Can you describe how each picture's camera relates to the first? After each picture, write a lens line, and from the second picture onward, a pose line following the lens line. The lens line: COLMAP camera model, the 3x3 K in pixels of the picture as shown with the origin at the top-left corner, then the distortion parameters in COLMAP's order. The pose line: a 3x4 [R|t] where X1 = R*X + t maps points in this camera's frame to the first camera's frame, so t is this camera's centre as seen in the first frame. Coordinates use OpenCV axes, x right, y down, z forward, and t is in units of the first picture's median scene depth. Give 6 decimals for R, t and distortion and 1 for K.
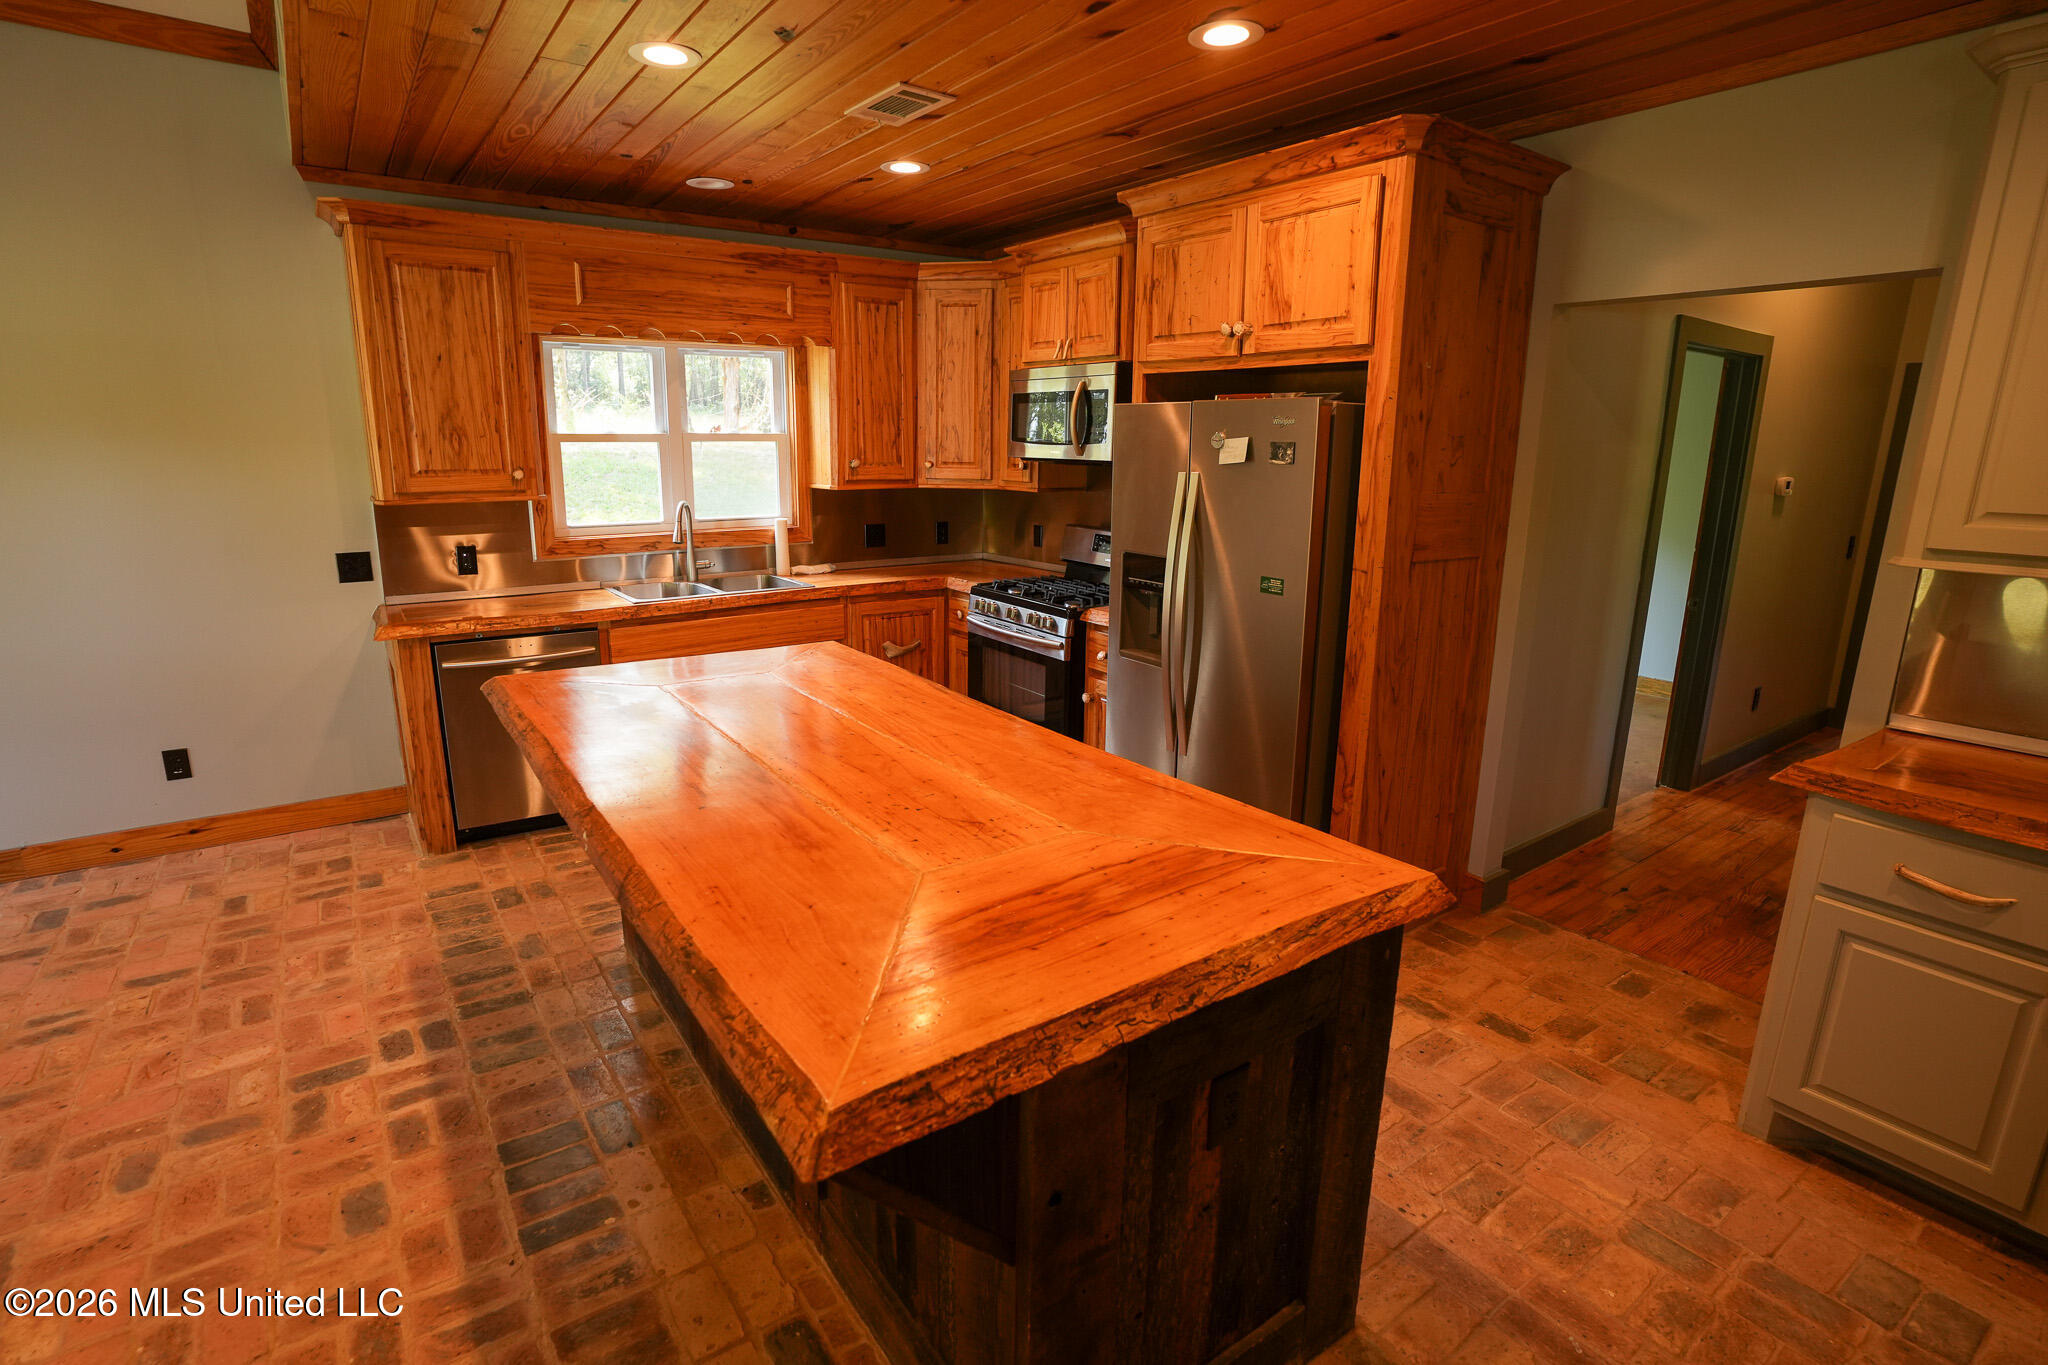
lens RADIAL K [[997.8, 0, 1024.3], [0, 997.8, 677.8], [0, 0, 1]] dist [-0.064134, 0.023037]
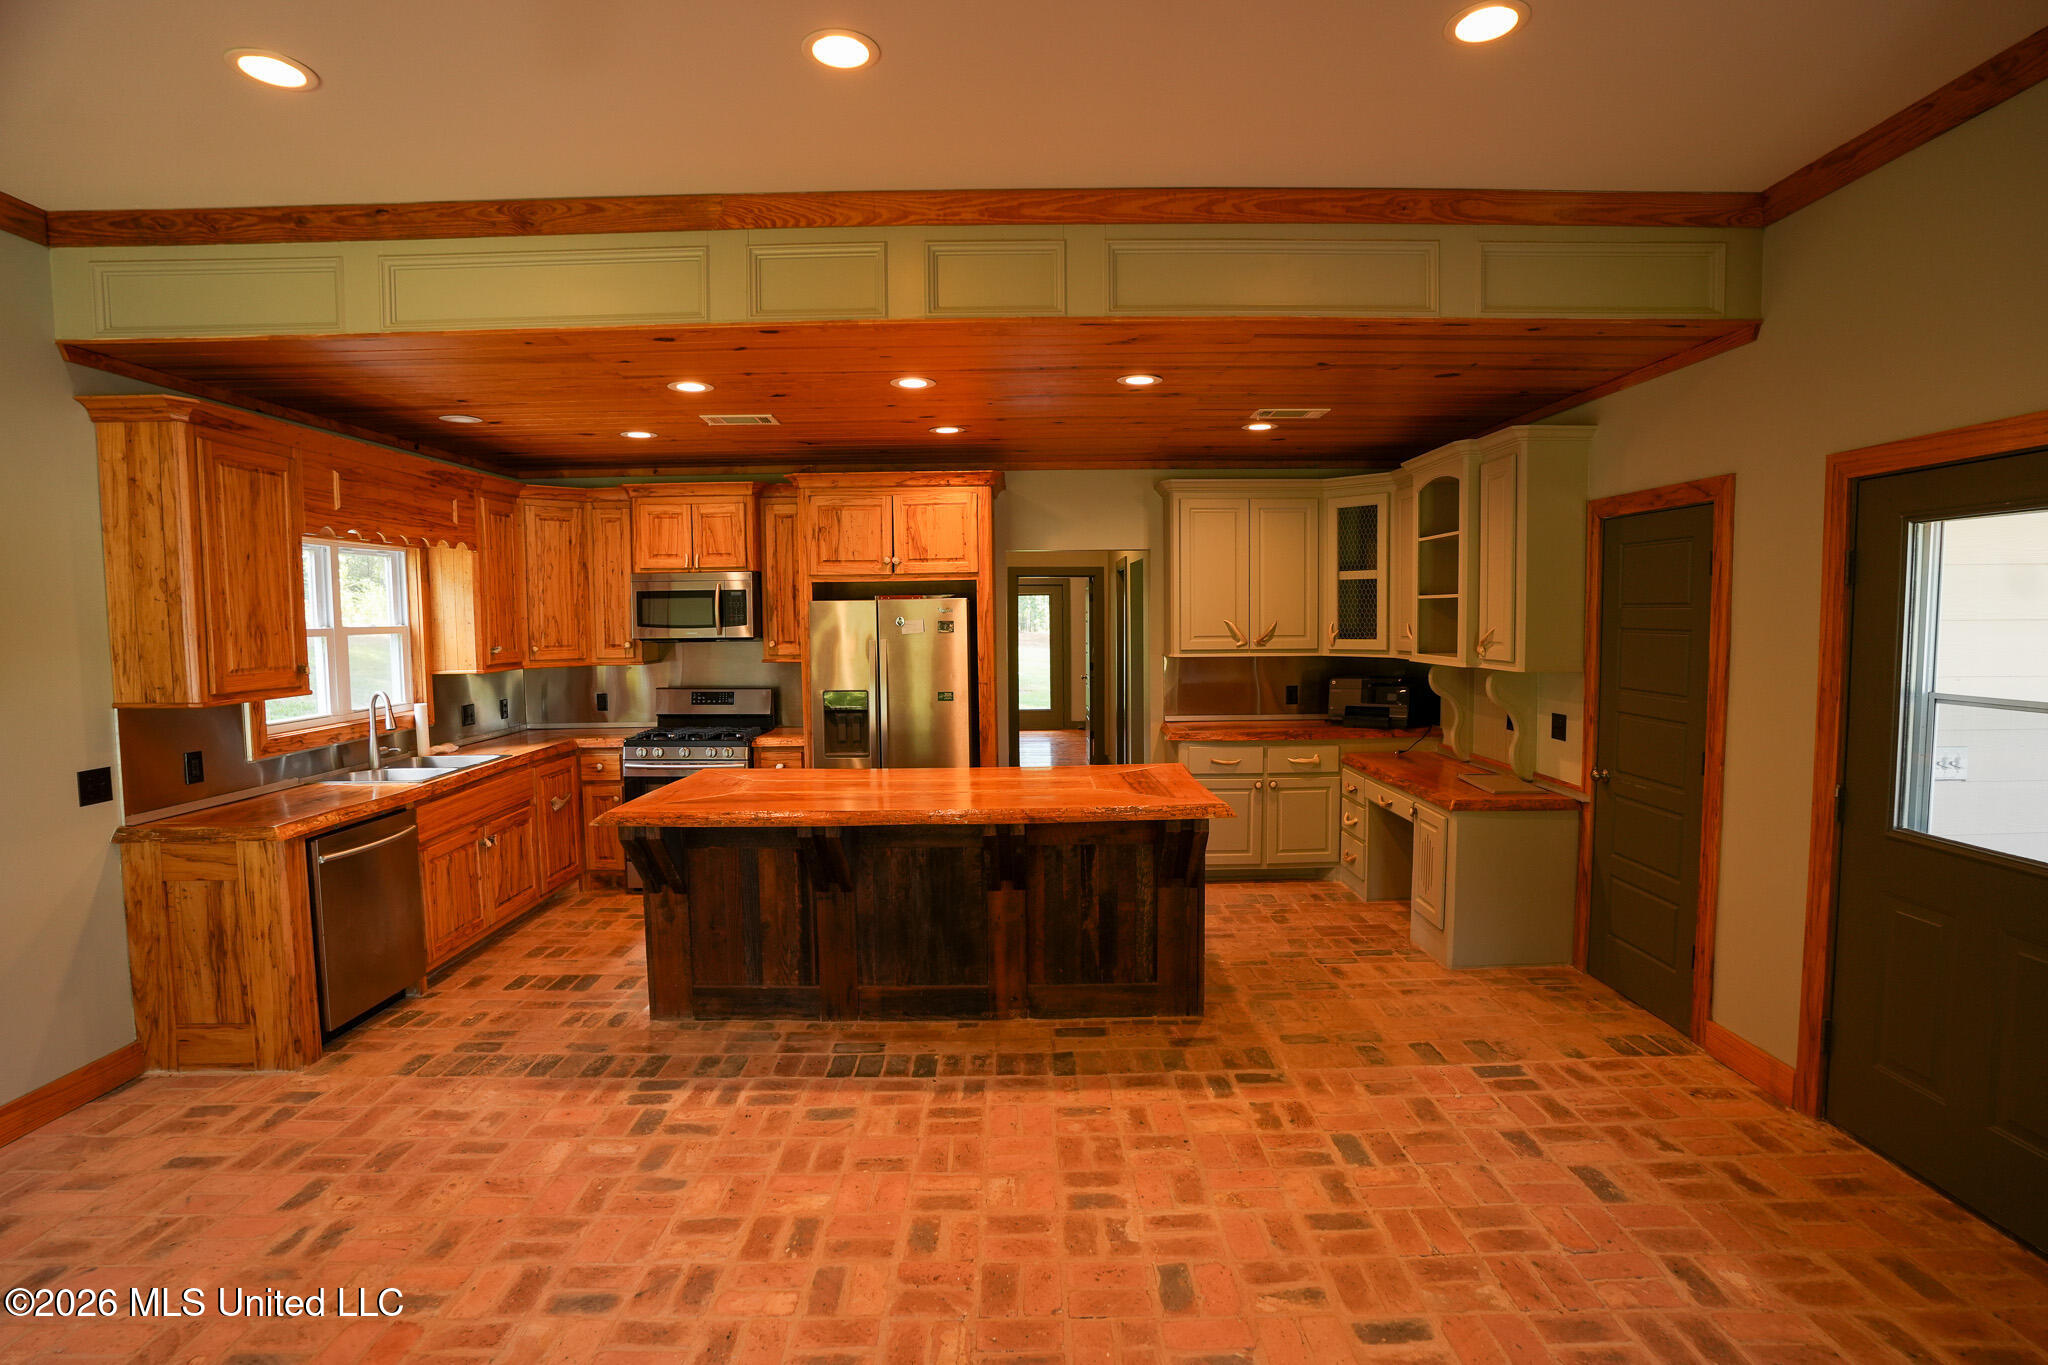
lens RADIAL K [[997.8, 0, 1026.8], [0, 997.8, 683.7], [0, 0, 1]] dist [-0.064134, 0.023037]
pose [[0.575904, -0.075663, 0.814008, -1.019409], [0.208028, 0.976495, -0.056412, 0.018650], [-0.790606, 0.201824, 0.578108, -0.179114]]
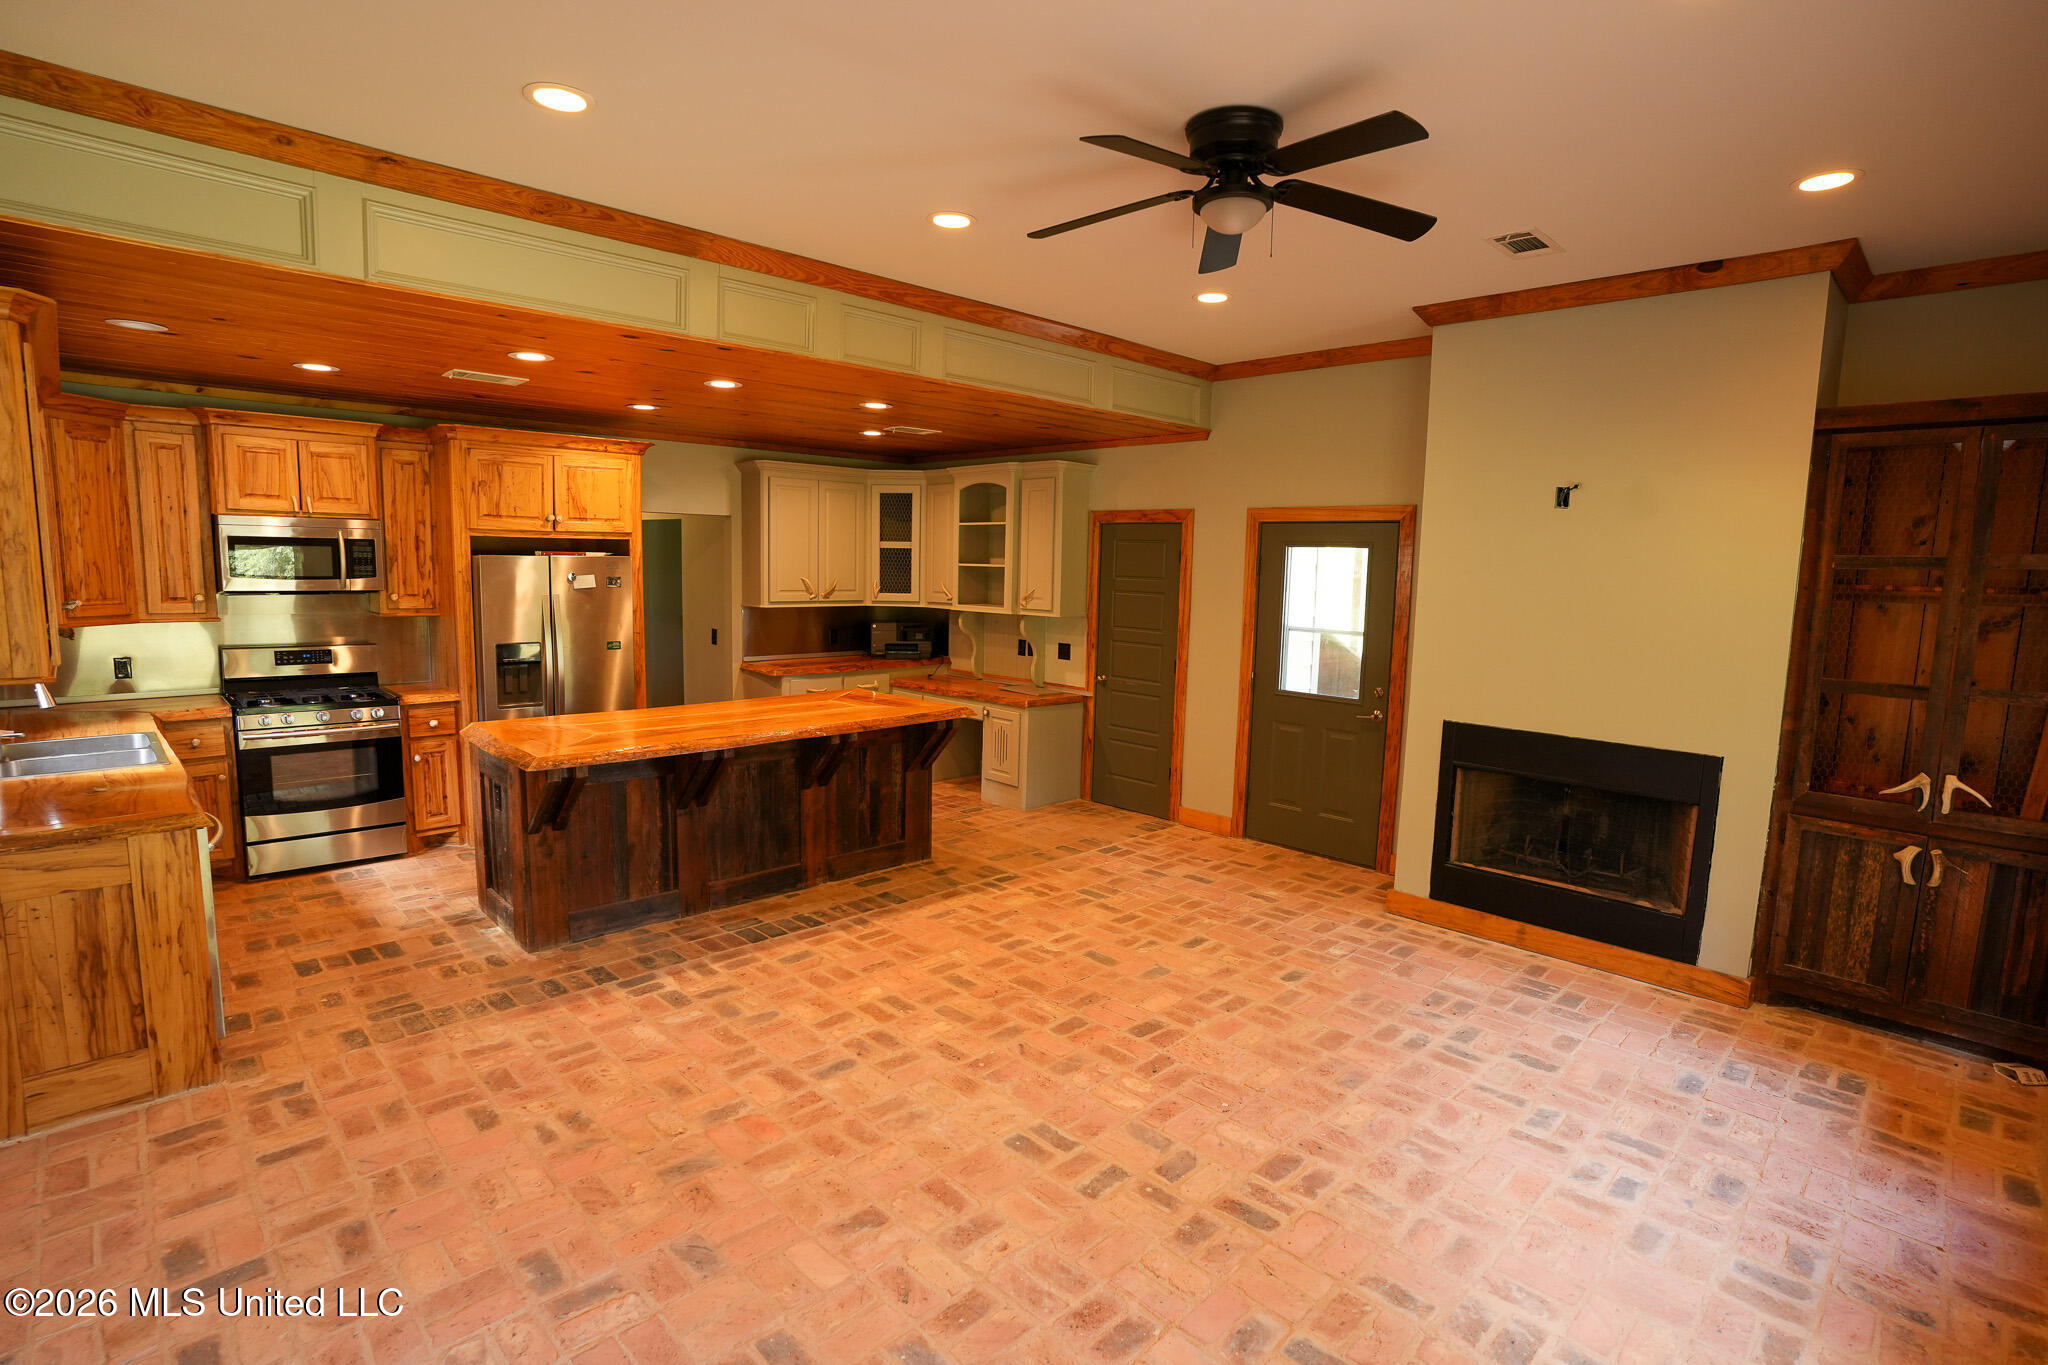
lens RADIAL K [[997.8, 0, 1022.1], [0, 997.8, 685.6], [0, 0, 1]] dist [-0.064134, 0.023037]
pose [[-0.152812, -0.137846, 0.978594, -1.611830], [0.206253, 0.963970, 0.167993, -0.154696], [-0.966493, 0.227509, -0.118875, 0.383029]]
